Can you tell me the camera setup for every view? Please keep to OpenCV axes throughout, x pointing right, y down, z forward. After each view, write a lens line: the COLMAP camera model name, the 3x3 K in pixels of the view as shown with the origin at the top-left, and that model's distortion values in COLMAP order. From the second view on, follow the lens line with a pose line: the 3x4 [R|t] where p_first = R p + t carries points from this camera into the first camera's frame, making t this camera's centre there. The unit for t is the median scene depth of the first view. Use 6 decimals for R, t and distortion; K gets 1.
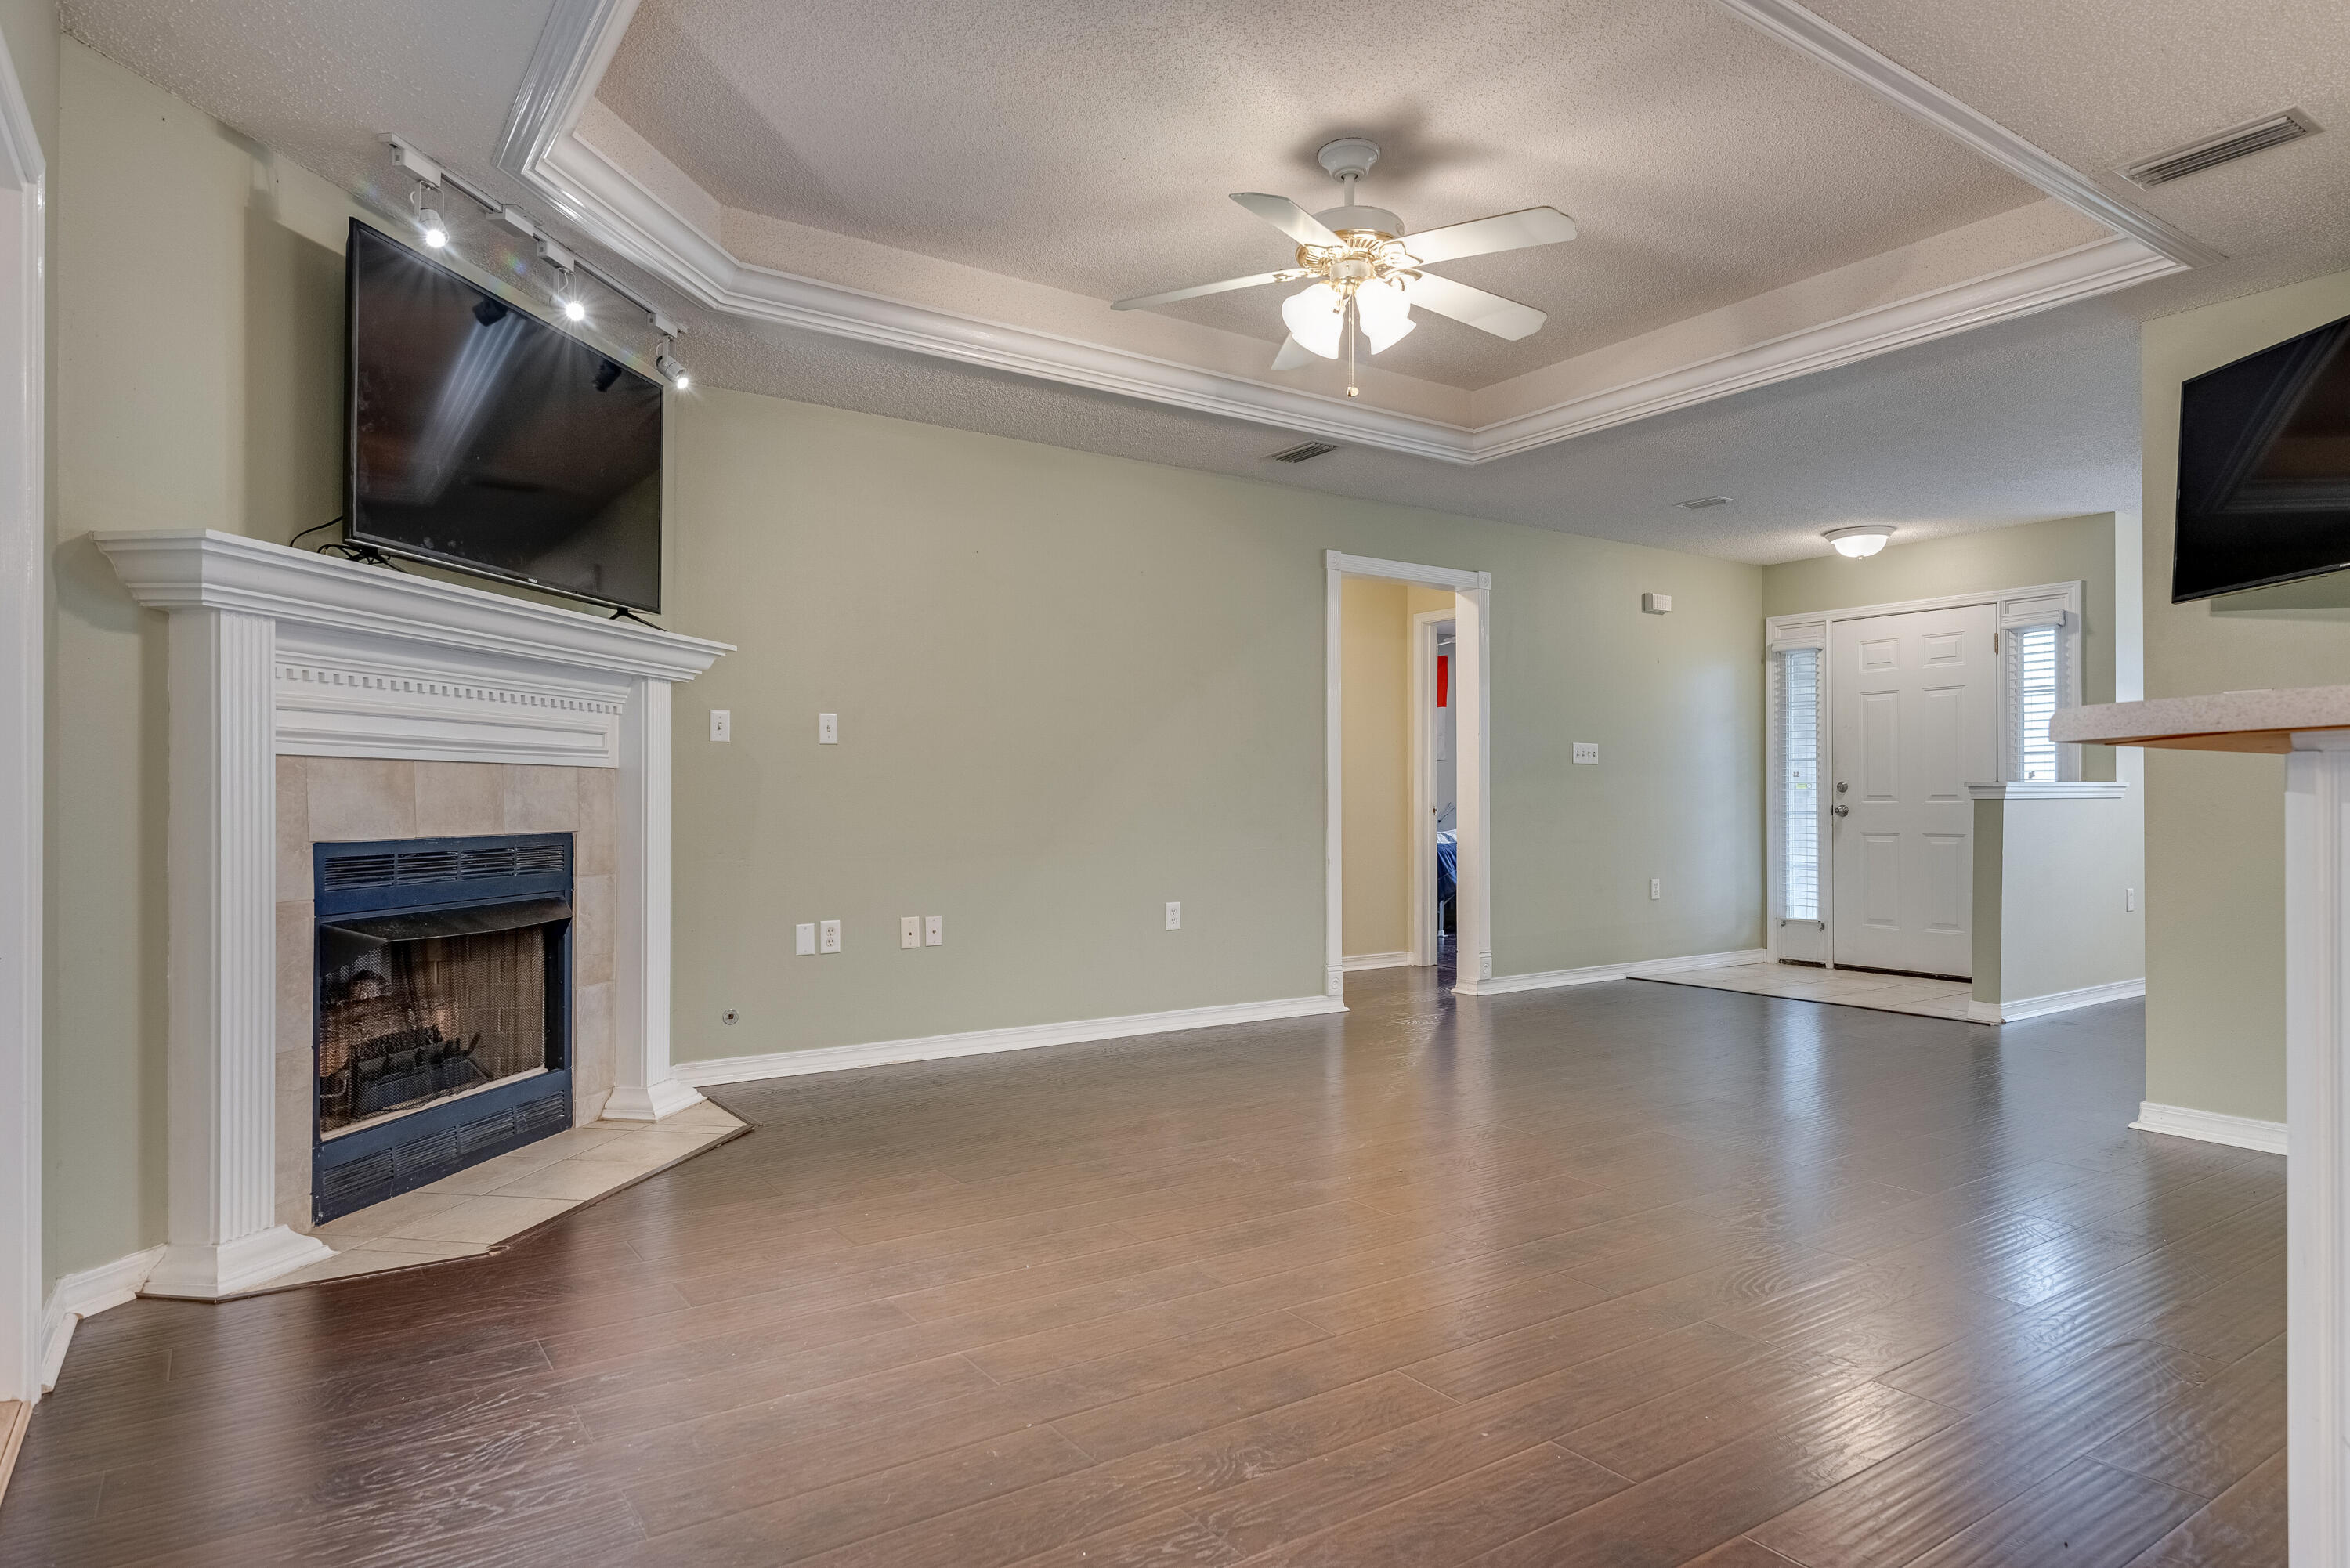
lens RADIAL K [[1358.4, 0, 1180.5], [0, 1358.4, 793.1], [0, 0, 1]] dist [0.007297, -0.004434]
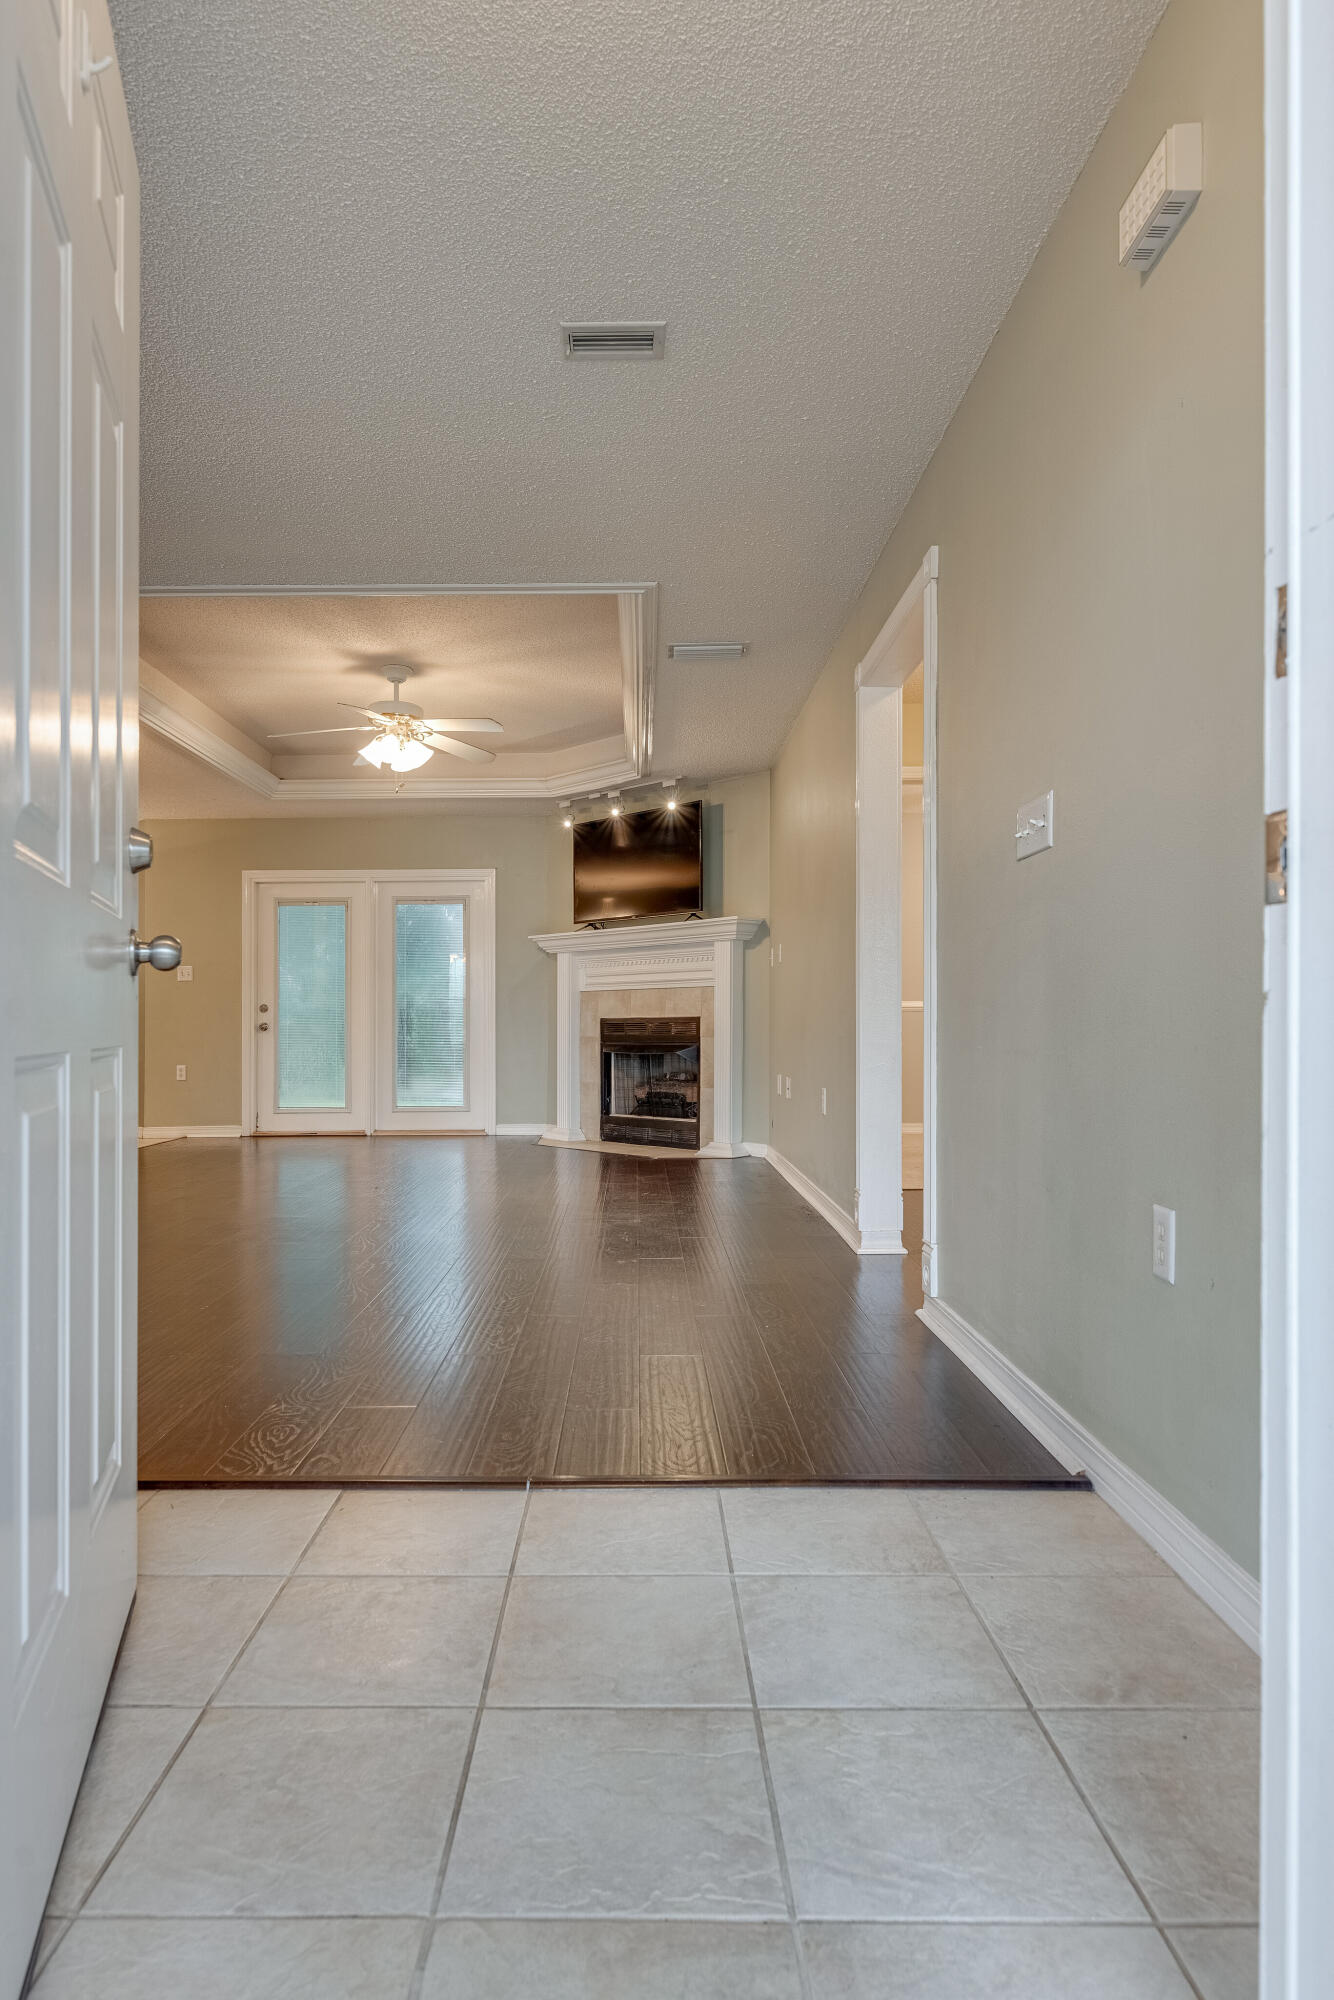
lens RADIAL K [[1129.1, 0, 658.7], [0, 1129.1, 1011.1], [0, 0, 1]] dist [-0.003993, -0.000741]
pose [[-0.559372, -0.007329, -0.828885, 0.578393], [0.011561, 0.999795, -0.016642, 0.025585], [0.828836, -0.018891, -0.559172, 1.011129]]
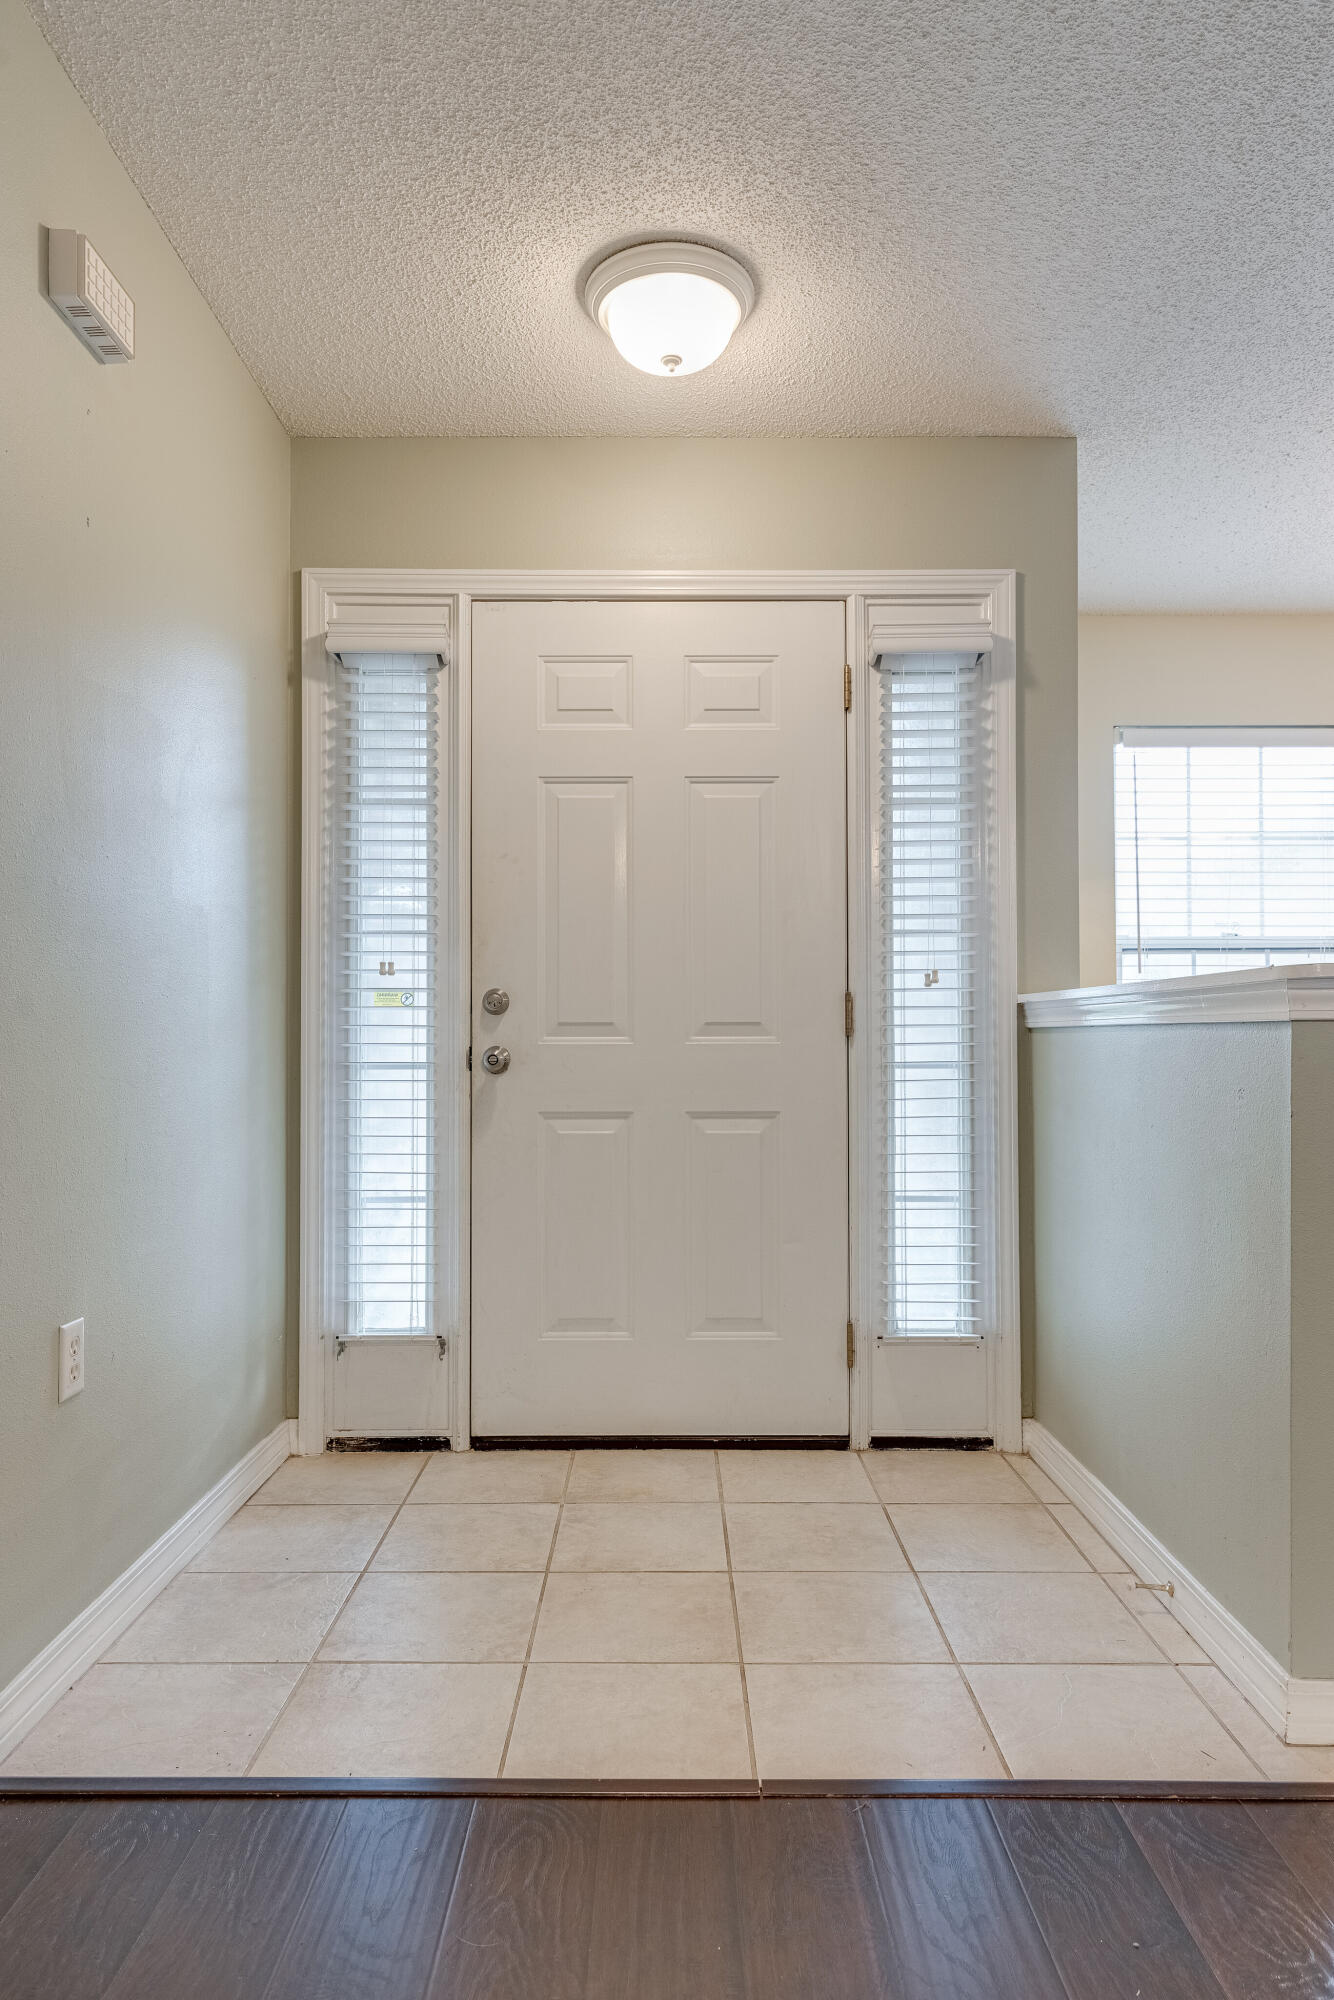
lens RADIAL K [[1234.3, 0, 670.4], [0, 1234.3, 1028.7], [0, 0, 1]] dist [0.008754, -0.002289]
pose [[0.573902, 0.016860, 0.818750, 0.210820], [-0.005837, 0.999847, -0.016498, 0.009468], [-0.818903, 0.004690, 0.573913, 0.740235]]
